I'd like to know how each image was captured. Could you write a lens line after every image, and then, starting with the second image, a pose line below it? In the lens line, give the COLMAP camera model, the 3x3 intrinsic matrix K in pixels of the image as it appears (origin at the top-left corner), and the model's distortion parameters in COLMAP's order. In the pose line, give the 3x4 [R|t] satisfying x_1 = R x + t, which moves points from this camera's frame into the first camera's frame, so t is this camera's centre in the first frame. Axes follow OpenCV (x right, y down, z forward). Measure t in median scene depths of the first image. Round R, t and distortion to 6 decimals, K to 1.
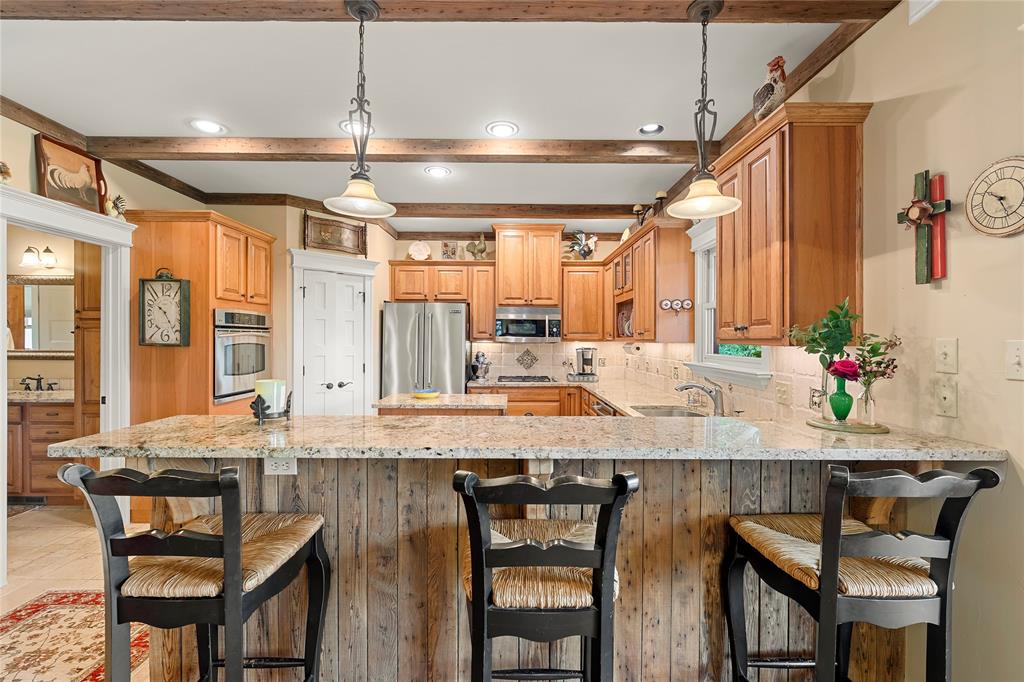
lens RADIAL K [[439.6, 0, 515.4], [0, 439.6, 339.8], [0, 0, 1]] dist [0.002424, -0.000334]
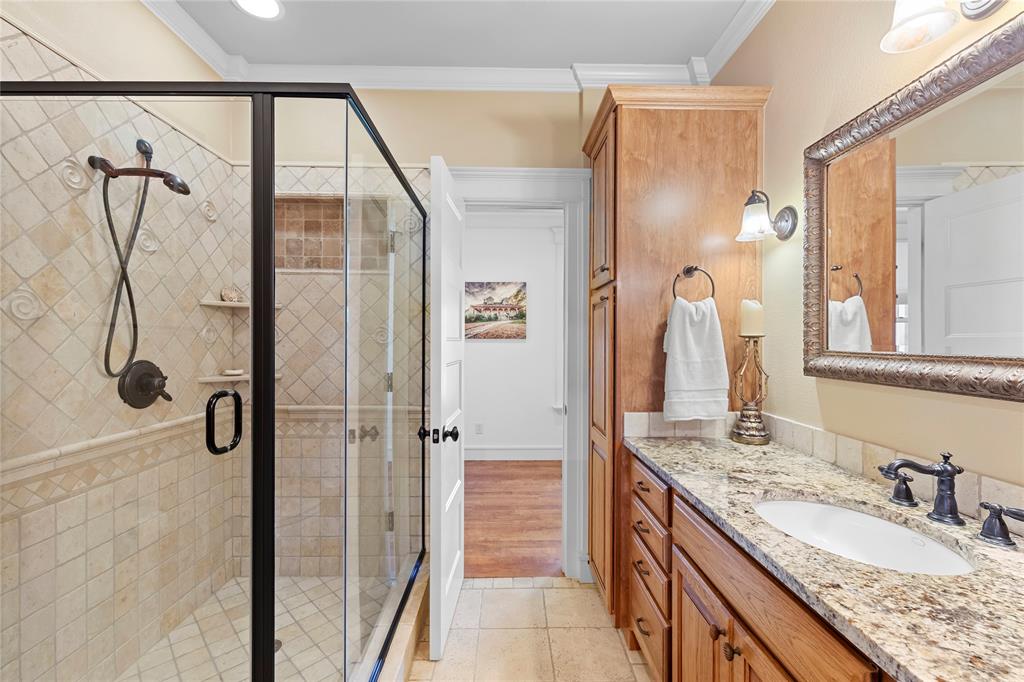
lens RADIAL K [[439.6, 0, 515.4], [0, 439.6, 339.8], [0, 0, 1]] dist [0.002424, -0.000334]
pose [[0.018492, -0.005804, -0.999812, -0.833601], [-0.008584, 0.999945, -0.005963, 0.018442], [0.999792, 0.008693, 0.018442, 0.749294]]
